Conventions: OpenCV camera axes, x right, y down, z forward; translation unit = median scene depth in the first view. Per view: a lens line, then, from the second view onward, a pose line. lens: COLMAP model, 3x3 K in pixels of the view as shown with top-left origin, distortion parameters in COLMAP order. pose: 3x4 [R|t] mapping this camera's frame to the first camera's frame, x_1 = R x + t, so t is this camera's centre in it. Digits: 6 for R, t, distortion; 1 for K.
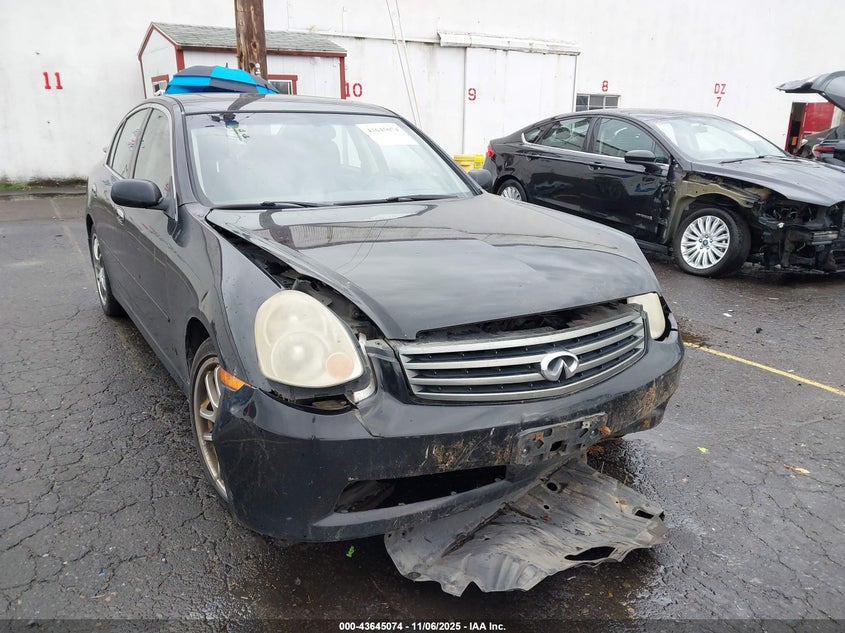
lens RADIAL K [[700.4, 0, 422.5], [0, 700.4, 316.5], [0, 0, 1]] dist [0.046369, -0.041470]
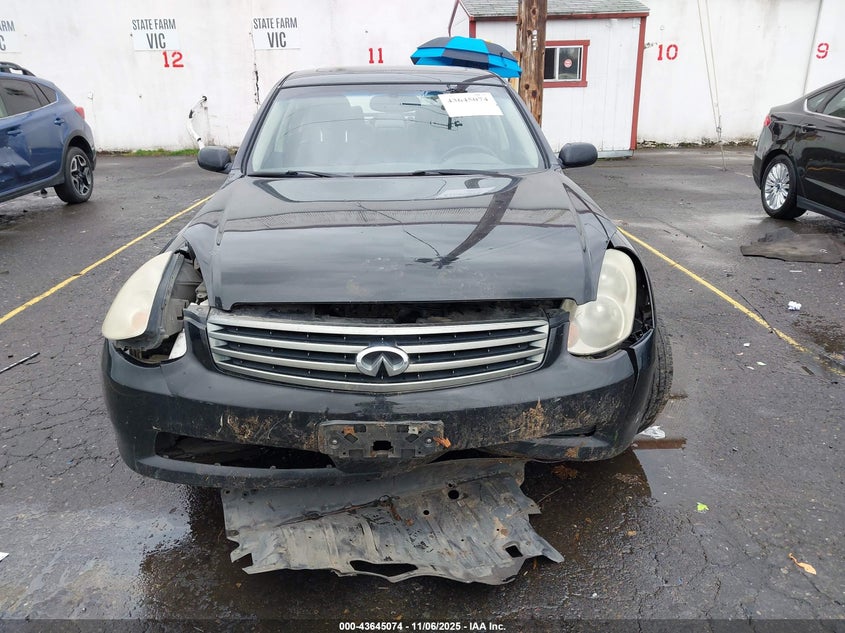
lens RADIAL K [[700.4, 0, 422.5], [0, 700.4, 316.5], [0, 0, 1]] dist [0.046369, -0.041470]
pose [[0.875854, 0.137852, -0.462469, 0.578354], [-0.117402, 0.990407, 0.072875, -0.054203], [0.468078, -0.009533, 0.883636, 0.180362]]
